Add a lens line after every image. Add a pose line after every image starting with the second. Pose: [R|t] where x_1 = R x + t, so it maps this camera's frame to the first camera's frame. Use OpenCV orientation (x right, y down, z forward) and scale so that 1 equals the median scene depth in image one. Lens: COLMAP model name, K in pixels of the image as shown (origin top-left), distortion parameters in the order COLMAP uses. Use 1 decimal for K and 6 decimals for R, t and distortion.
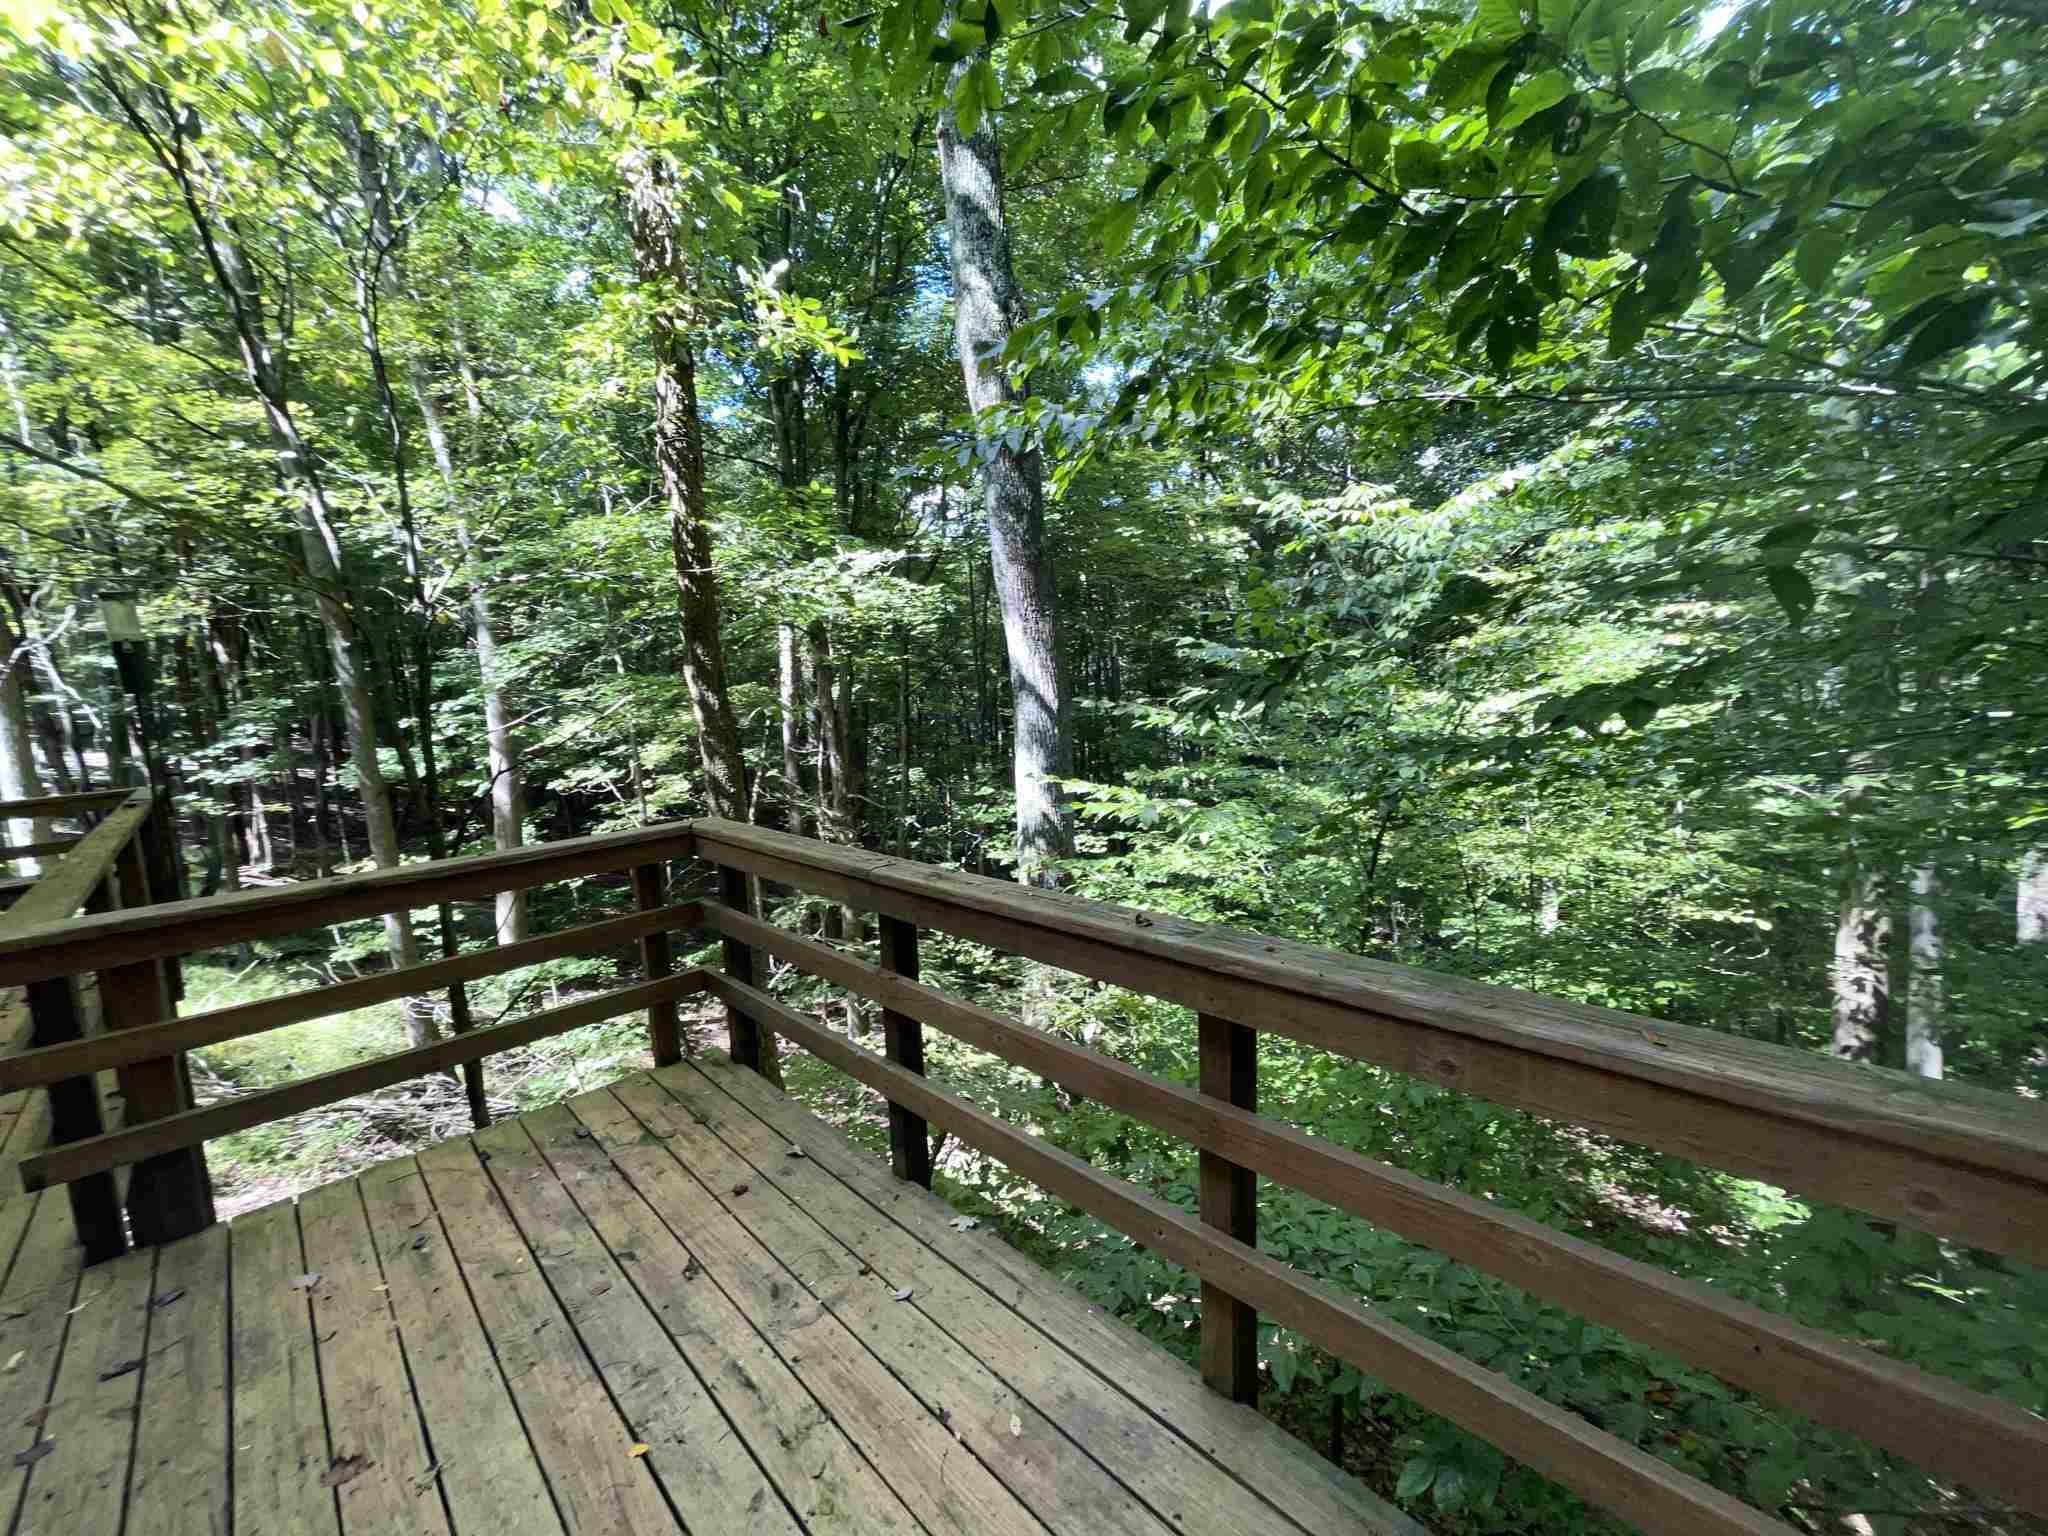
lens RADIAL K [[823.3, 0, 1024.0], [0, 823.3, 768.0], [0, 0, 1]] dist [0.001463, 0.000910]
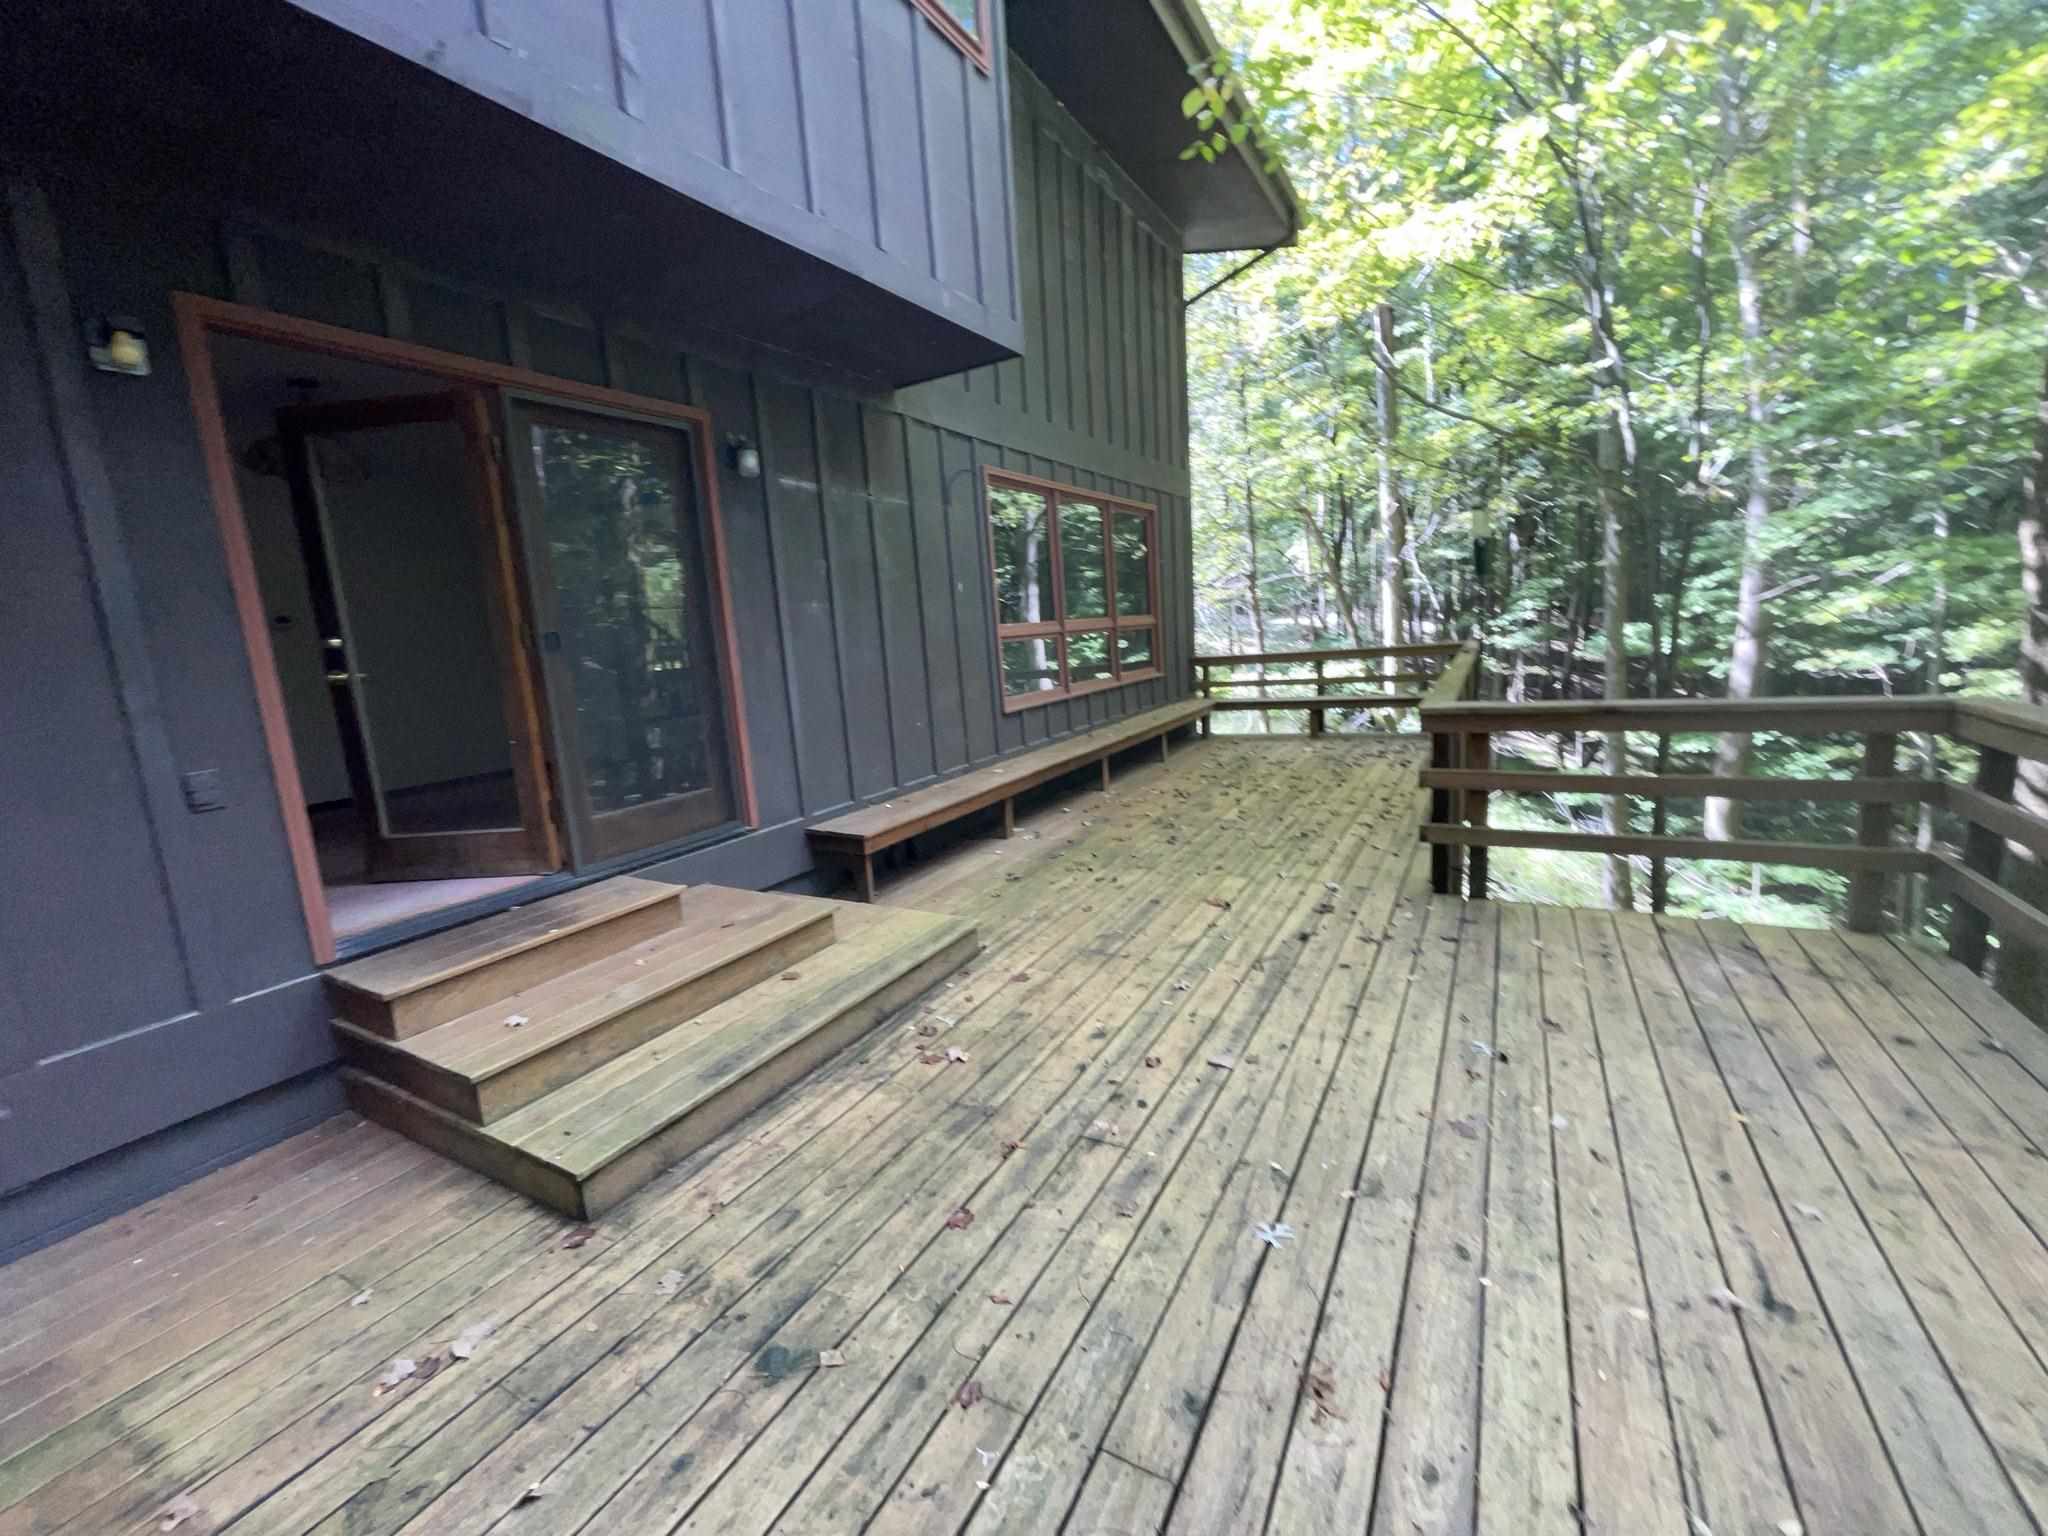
lens RADIAL K [[823.3, 0, 1024.0], [0, 823.3, 768.0], [0, 0, 1]] dist [0.001463, 0.000910]
pose [[0.282509, 0.191670, -0.939921, 0.063153], [-0.055806, 0.981459, 0.183367, 0.010496], [0.957640, 0.000651, 0.287967, -0.090794]]
